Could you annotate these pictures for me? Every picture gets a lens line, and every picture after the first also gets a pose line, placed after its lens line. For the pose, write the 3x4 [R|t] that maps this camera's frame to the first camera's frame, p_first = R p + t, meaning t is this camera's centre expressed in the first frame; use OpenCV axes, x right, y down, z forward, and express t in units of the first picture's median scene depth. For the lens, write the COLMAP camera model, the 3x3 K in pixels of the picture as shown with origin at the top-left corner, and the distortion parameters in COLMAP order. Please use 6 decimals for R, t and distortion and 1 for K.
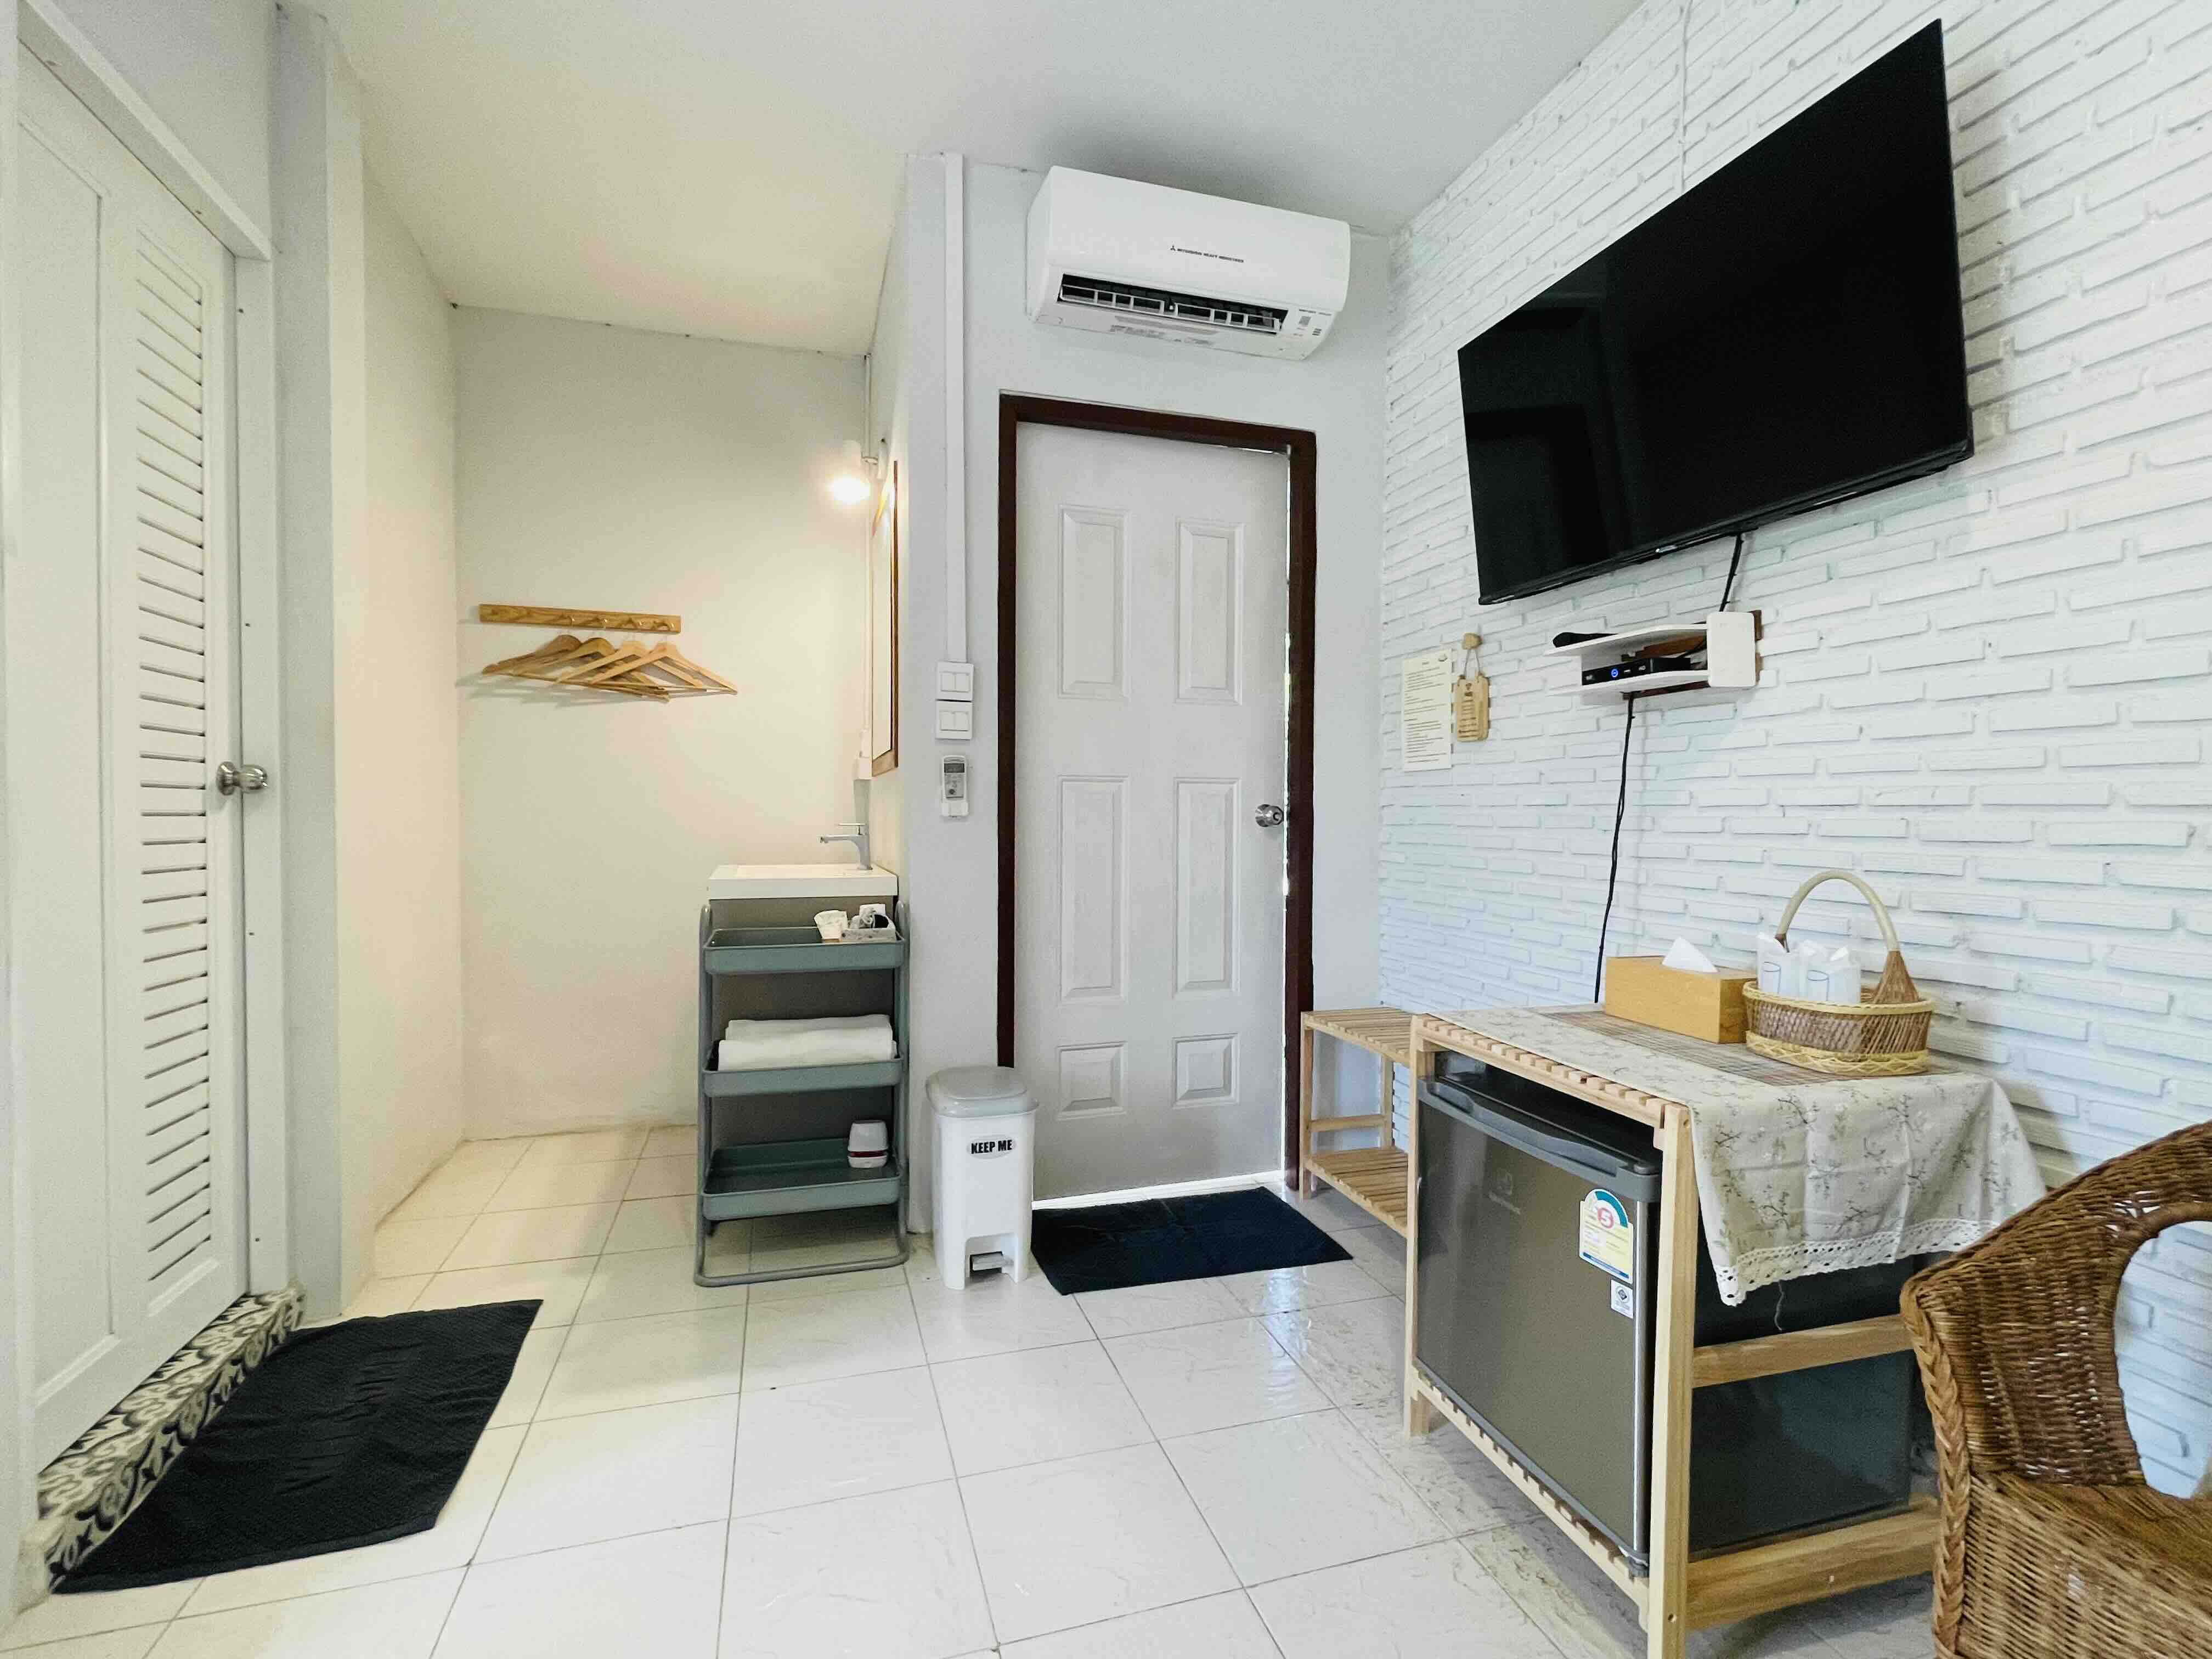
lens RADIAL K [[1044.3, 0, 1095.7], [0, 1044.3, 823.7], [0, 0, 1]] dist [-0.005651, -0.000501]
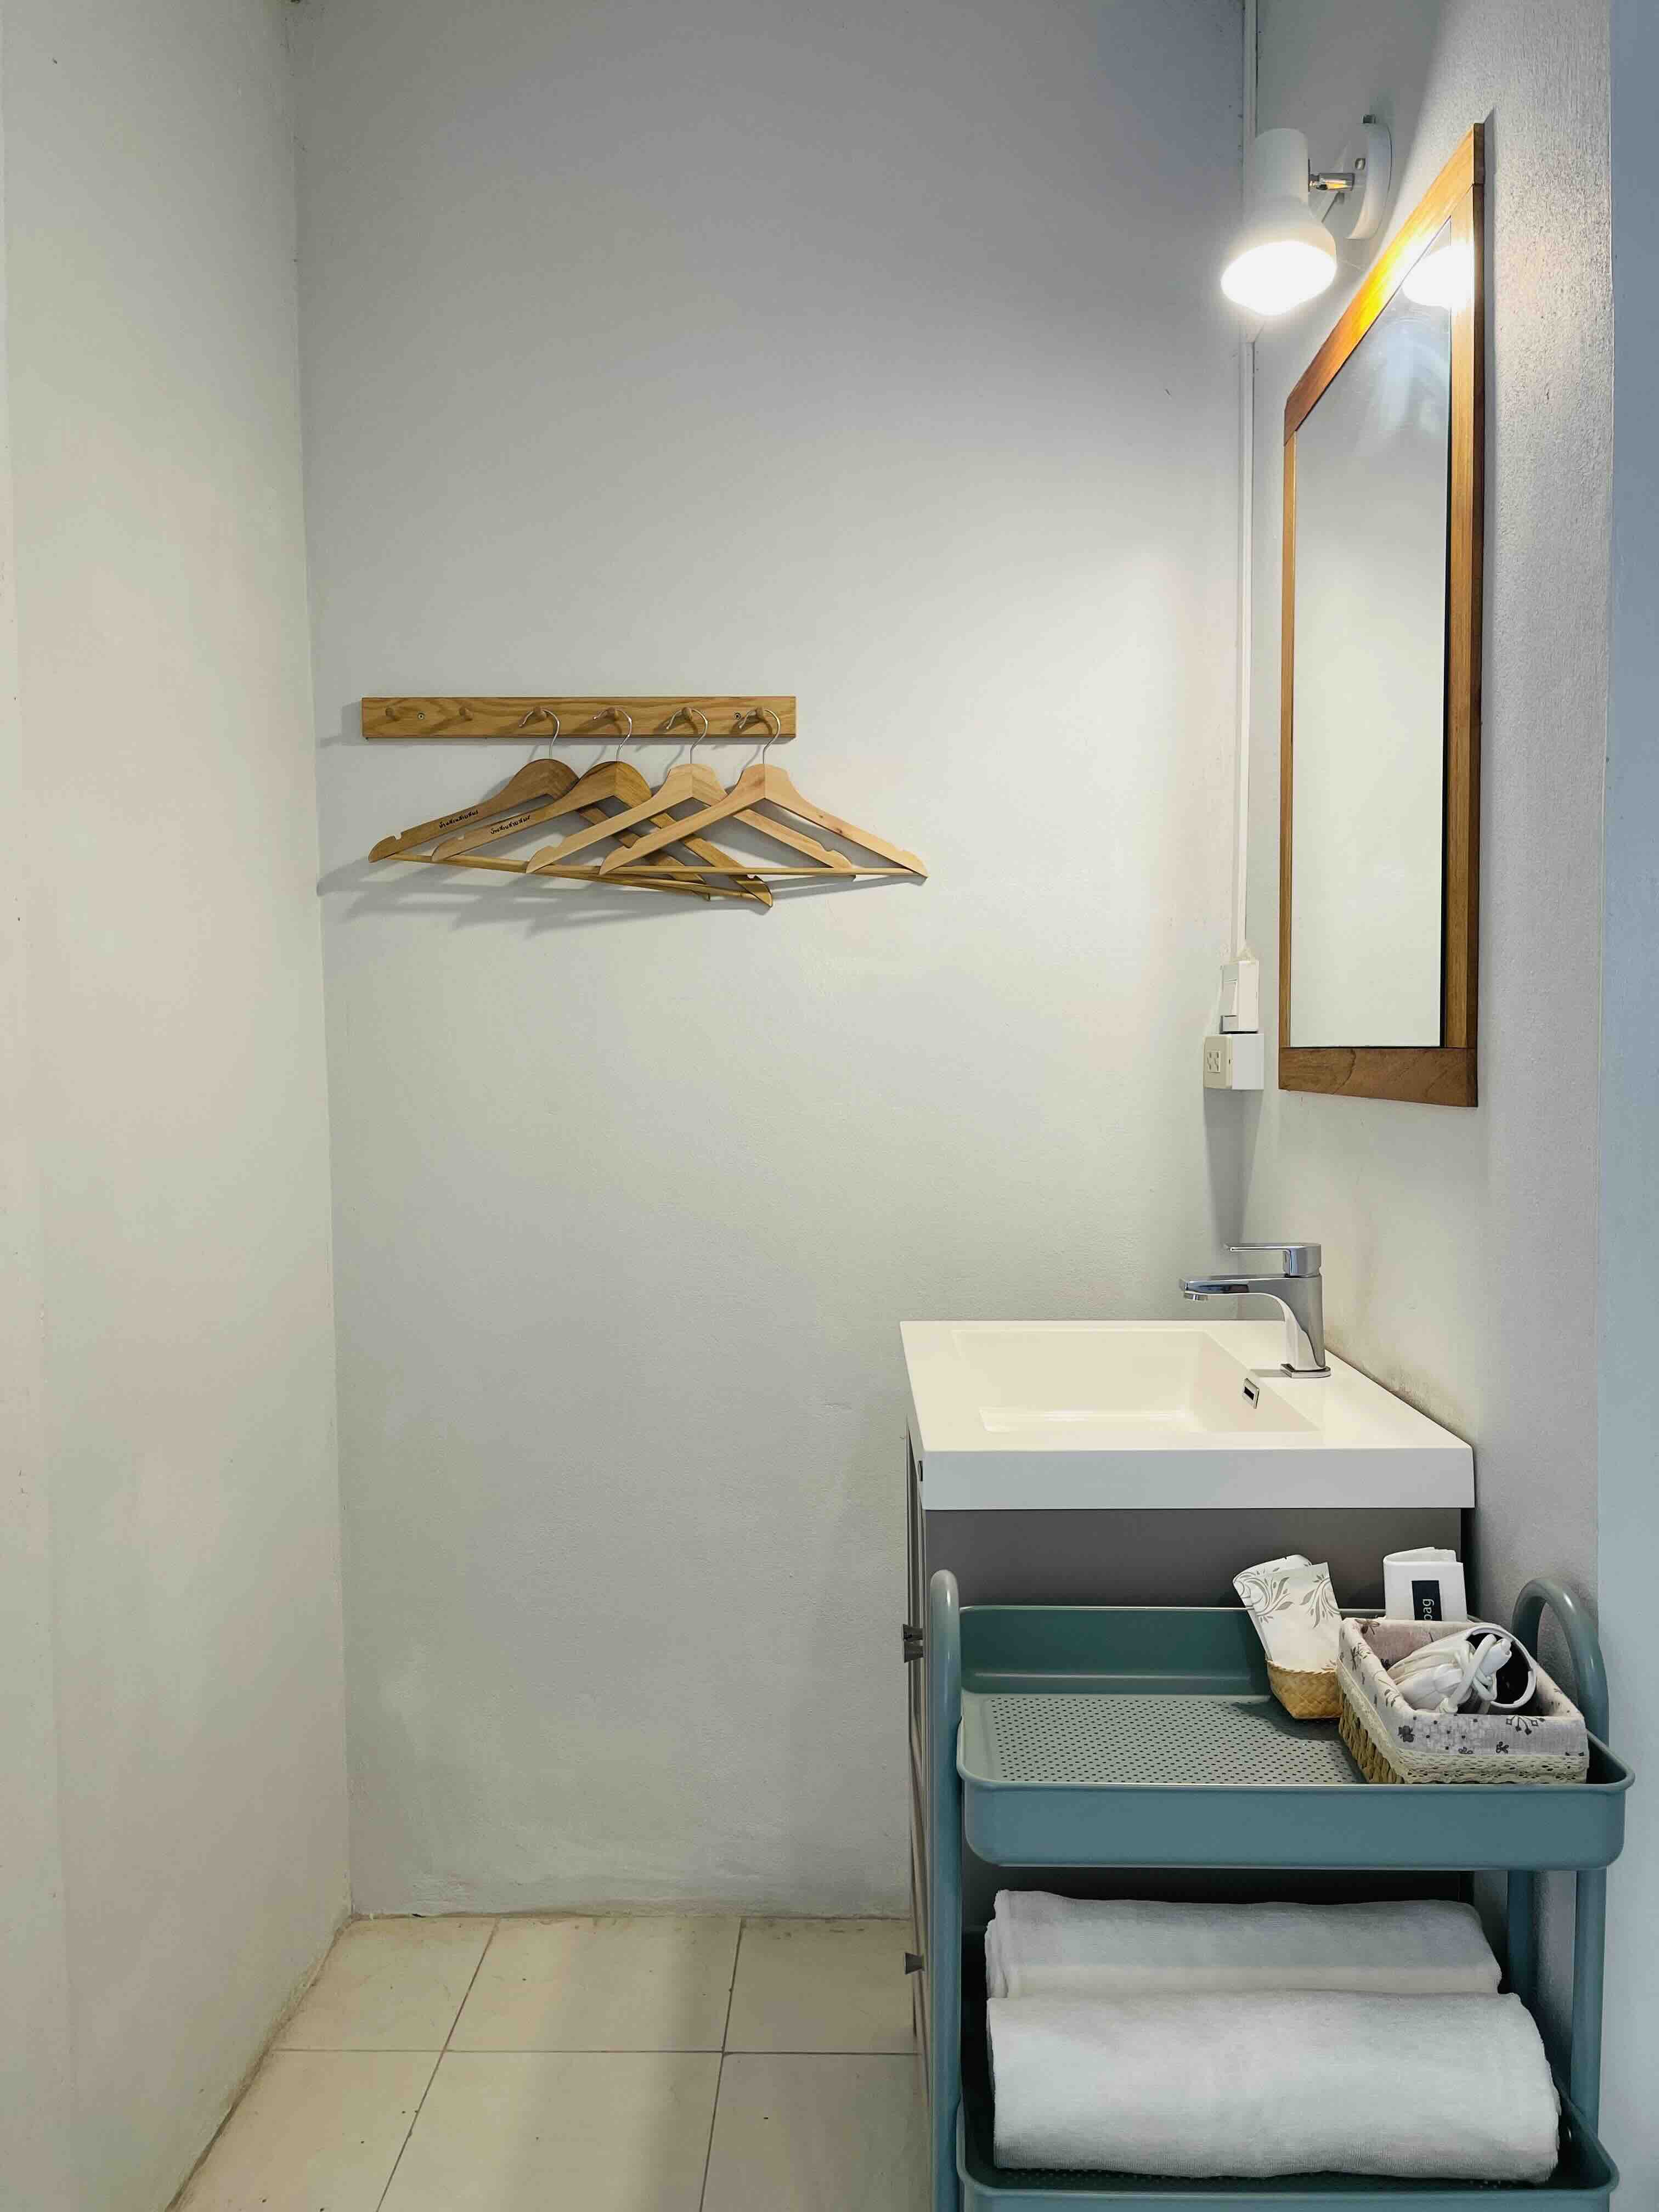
lens RADIAL K [[1605.0, 0, 835.9], [0, 1605.0, 1106.8], [0, 0, 1]] dist [0.012259, 0.001197]
pose [[0.953135, 0.005547, -0.302493, -0.197671], [0.007453, 0.999098, 0.041805, -0.066780], [0.302452, -0.042100, 0.952234, 0.409780]]
